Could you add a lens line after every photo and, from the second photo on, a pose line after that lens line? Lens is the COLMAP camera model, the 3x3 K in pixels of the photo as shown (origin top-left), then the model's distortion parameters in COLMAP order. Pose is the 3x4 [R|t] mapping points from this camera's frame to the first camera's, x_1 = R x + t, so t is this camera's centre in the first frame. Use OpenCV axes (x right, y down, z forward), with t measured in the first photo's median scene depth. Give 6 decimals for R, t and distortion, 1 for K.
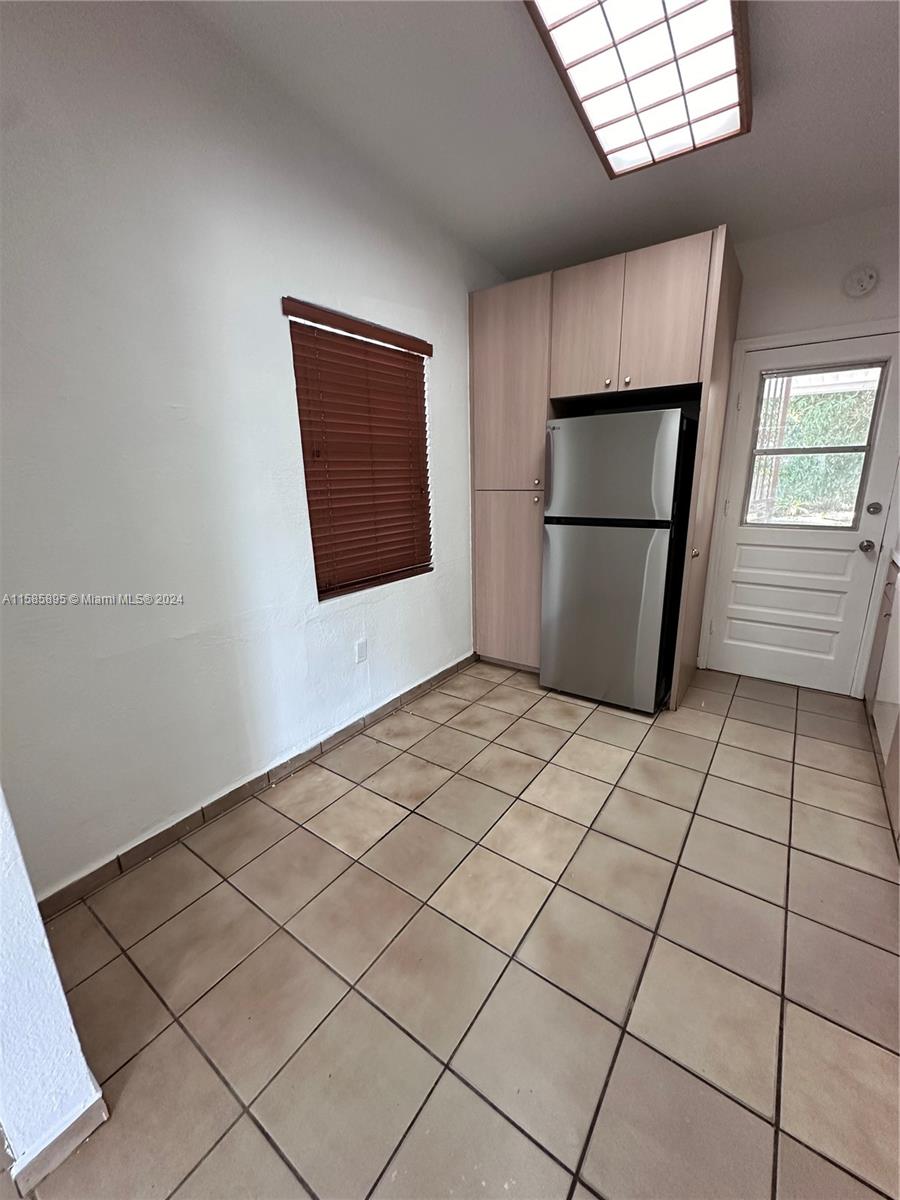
lens RADIAL K [[481.5, 0, 447.7], [0, 481.5, 598.2], [0, 0, 1]] dist [-0.004711, 0.000996]
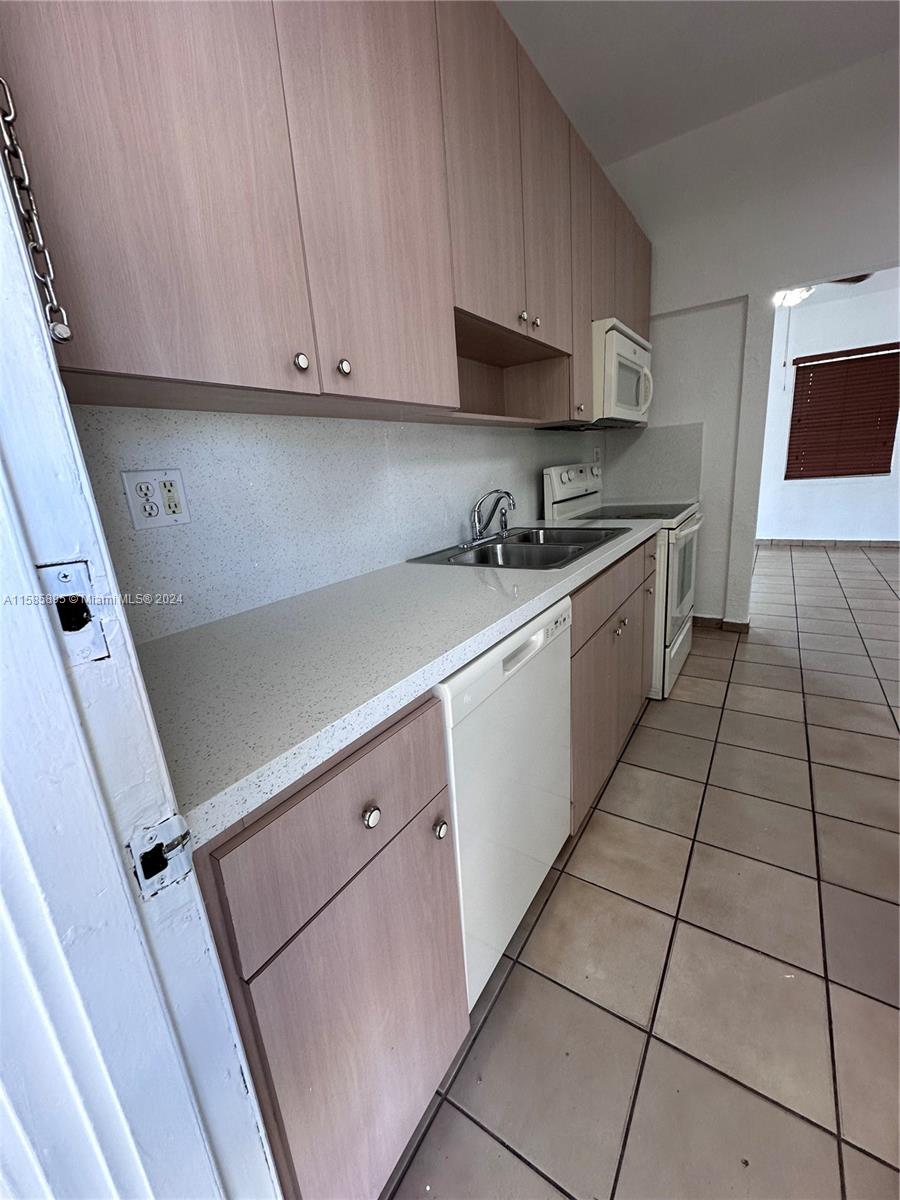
lens RADIAL K [[481.5, 0, 441.6], [0, 481.5, 603.3], [0, 0, 1]] dist [-0.004711, 0.000996]
pose [[-0.994459, 0.104931, -0.006406, 0.898644], [0.087533, 0.860242, 0.502317, -0.266175], [0.058220, 0.498973, -0.864660, 1.205016]]
